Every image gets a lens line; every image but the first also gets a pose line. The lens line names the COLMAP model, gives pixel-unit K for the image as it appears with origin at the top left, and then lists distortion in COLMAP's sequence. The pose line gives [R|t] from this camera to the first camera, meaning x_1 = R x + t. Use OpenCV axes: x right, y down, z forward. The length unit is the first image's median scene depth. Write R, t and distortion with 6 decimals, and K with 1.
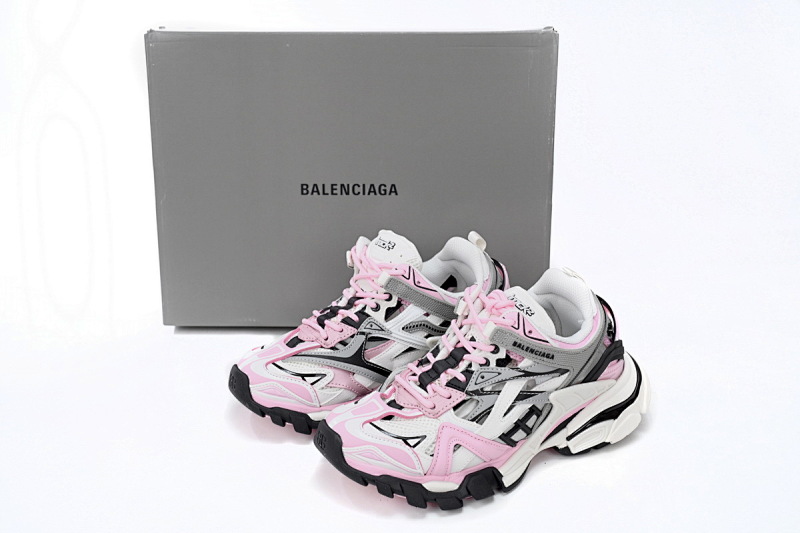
lens RADIAL K [[893.0, 0, 396.6], [0, 893.0, 260.2], [0, 0, 1]] dist [-0.015248, 0.000000]
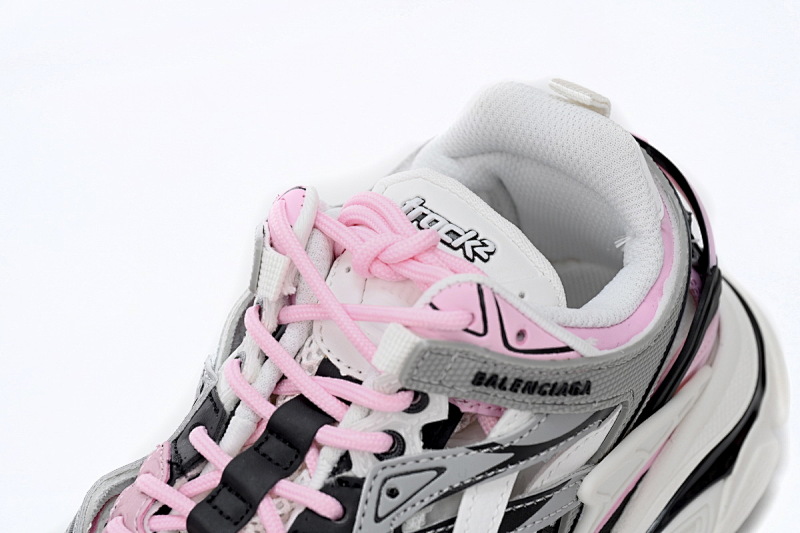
lens RADIAL K [[1956.6, 0, 397.3], [0, 1956.6, 266.3], [0, 0, 1]] dist [-0.023210, 0.000000]
pose [[0.942631, -0.200837, 0.266665, -0.073251], [0.130354, 0.956815, 0.259831, -0.129421], [-0.307333, -0.210164, 0.928104, 0.361510]]
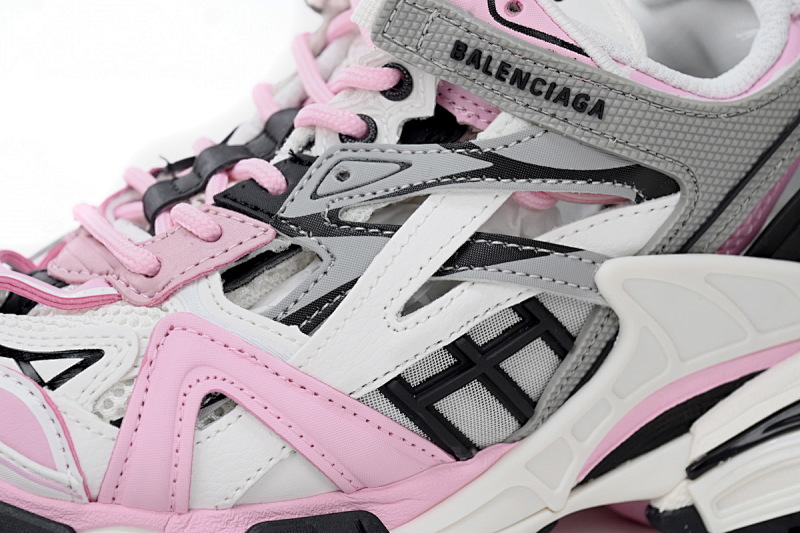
lens RADIAL K [[2659.1, 0, 400.9], [0, 2659.1, 265.1], [0, 0, 1]] dist [-0.078177, 0.000000]
pose [[0.985070, 0.037684, -0.167978, 0.251206], [-0.061427, 0.988458, -0.138479, 0.269159], [0.160821, 0.146730, 0.976016, 0.208623]]
